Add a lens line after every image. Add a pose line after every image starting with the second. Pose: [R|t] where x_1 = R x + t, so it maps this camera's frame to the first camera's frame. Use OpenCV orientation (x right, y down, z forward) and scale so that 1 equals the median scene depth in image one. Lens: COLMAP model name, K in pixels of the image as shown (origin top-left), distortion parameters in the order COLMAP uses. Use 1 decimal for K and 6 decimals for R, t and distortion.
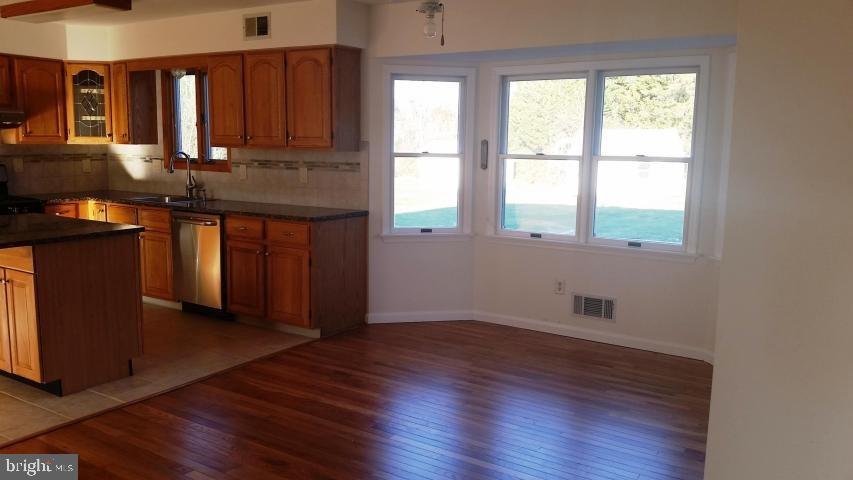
lens RADIAL K [[685.2, 0, 426.5], [0, 685.2, 240.0], [0, 0, 1]] dist [0.132507, -0.289539]
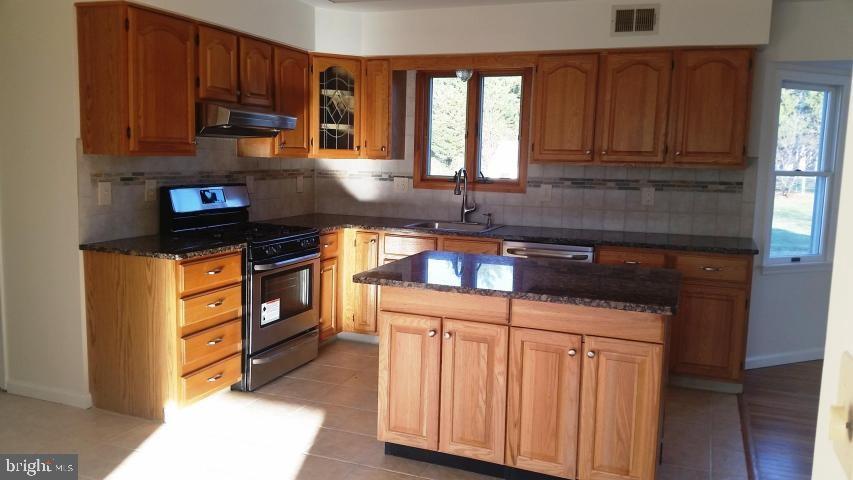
lens RADIAL K [[685.2, 0, 426.5], [0, 685.2, 240.0], [0, 0, 1]] dist [0.132507, -0.289539]
pose [[0.979625, -0.015976, 0.200197, -0.590597], [0.018591, 0.999765, -0.011186, -0.034561], [-0.199971, 0.014680, 0.979692, 0.210536]]
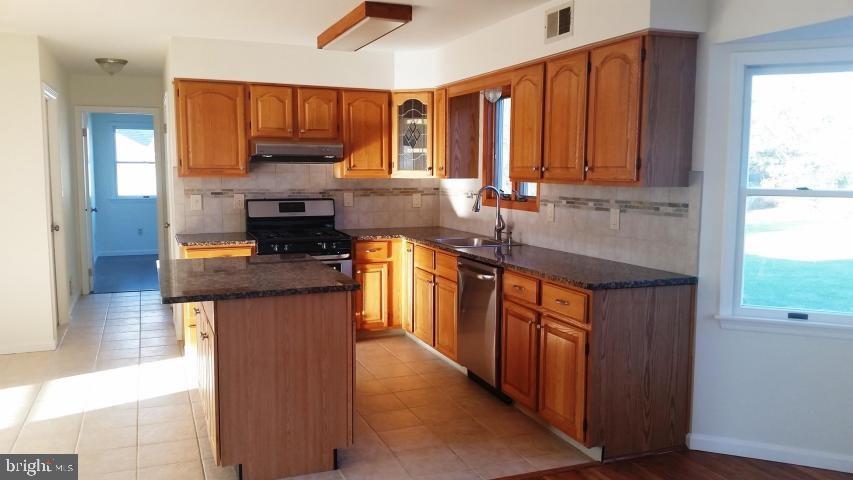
lens RADIAL K [[685.2, 0, 426.5], [0, 685.2, 240.0], [0, 0, 1]] dist [0.132507, -0.289539]
pose [[0.818659, 0.048817, -0.572202, 0.072746], [-0.072954, 0.997148, -0.019306, -0.041842], [0.569628, 0.057549, 0.819885, 0.280381]]
